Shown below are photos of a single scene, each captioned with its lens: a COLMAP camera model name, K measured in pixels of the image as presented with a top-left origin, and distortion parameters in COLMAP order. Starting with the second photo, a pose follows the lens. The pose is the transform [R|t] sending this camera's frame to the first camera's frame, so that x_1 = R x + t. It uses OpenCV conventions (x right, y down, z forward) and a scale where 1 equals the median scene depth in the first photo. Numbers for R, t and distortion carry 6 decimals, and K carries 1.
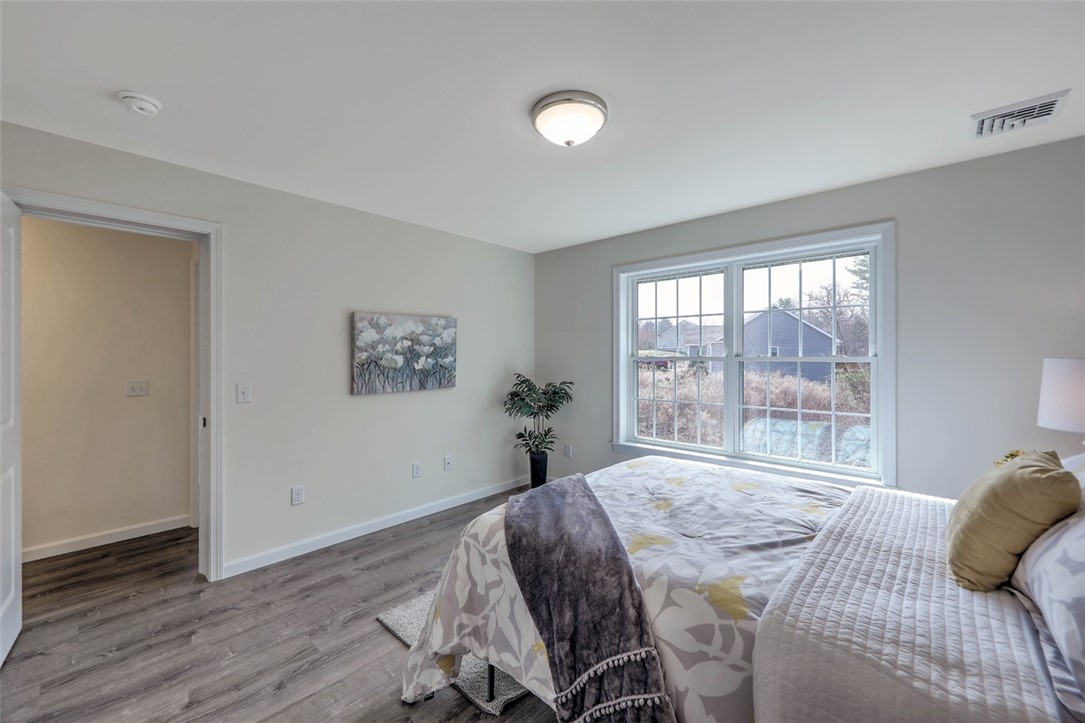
lens RADIAL K [[427.4, 0, 540.9], [0, 427.4, 358.3], [0, 0, 1]] dist [-0.001931, 0.000222]
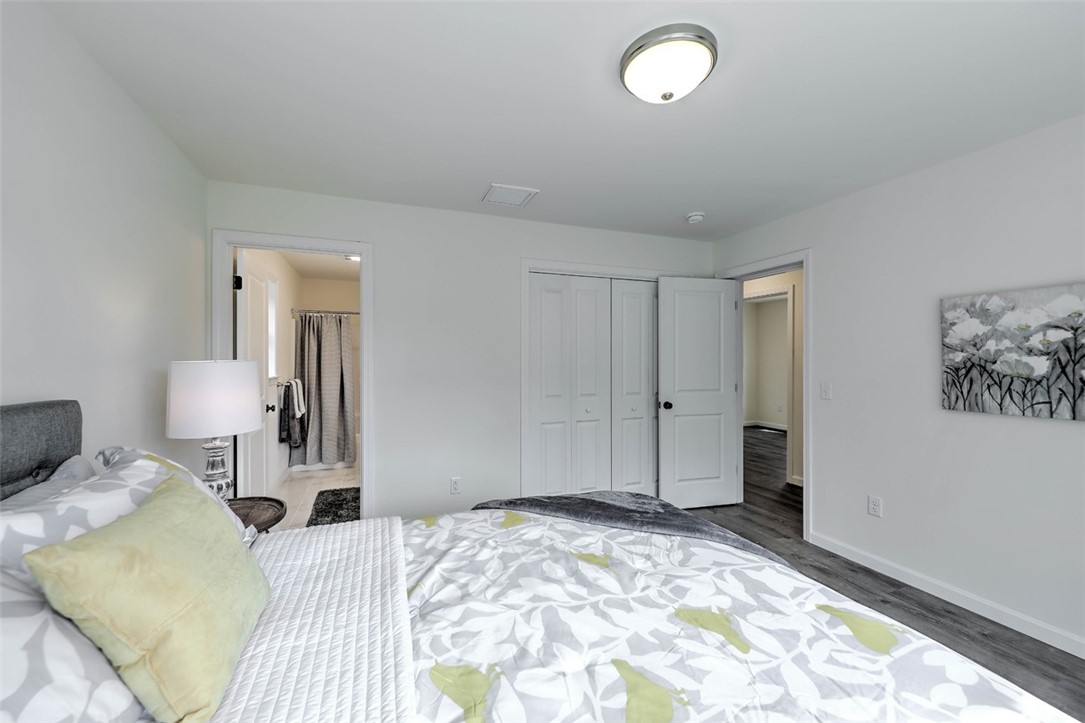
lens RADIAL K [[427.4, 0, 540.1], [0, 427.4, 359.0], [0, 0, 1]] dist [-0.001931, 0.000222]
pose [[-0.441033, 0.002021, -0.897489, 0.549270], [-0.002847, 0.999989, 0.003651, -0.003570], [0.897487, 0.004165, -0.441022, 0.690084]]
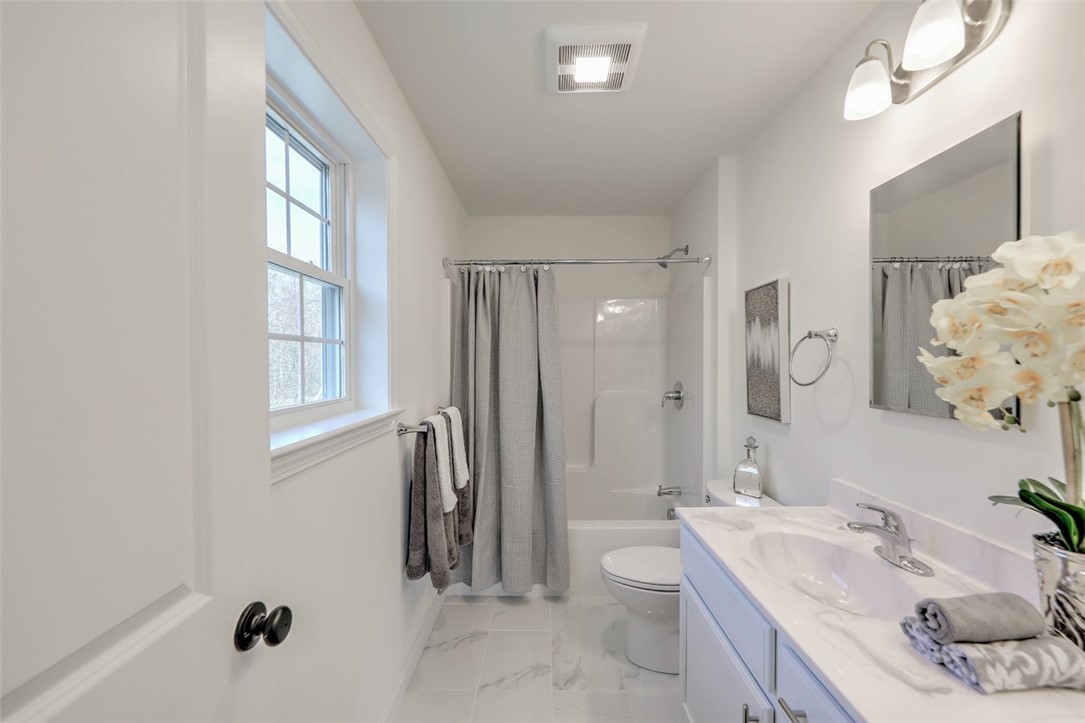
lens RADIAL K [[427.4, 0, 542.1], [0, 427.4, 364.0], [0, 0, 1]] dist [-0.001931, 0.000222]
pose [[-0.734208, 0.006324, -0.678895, 0.392474], [0.003946, 0.999979, 0.005048, -0.001833], [0.678913, 0.001028, -0.734218, 0.477739]]
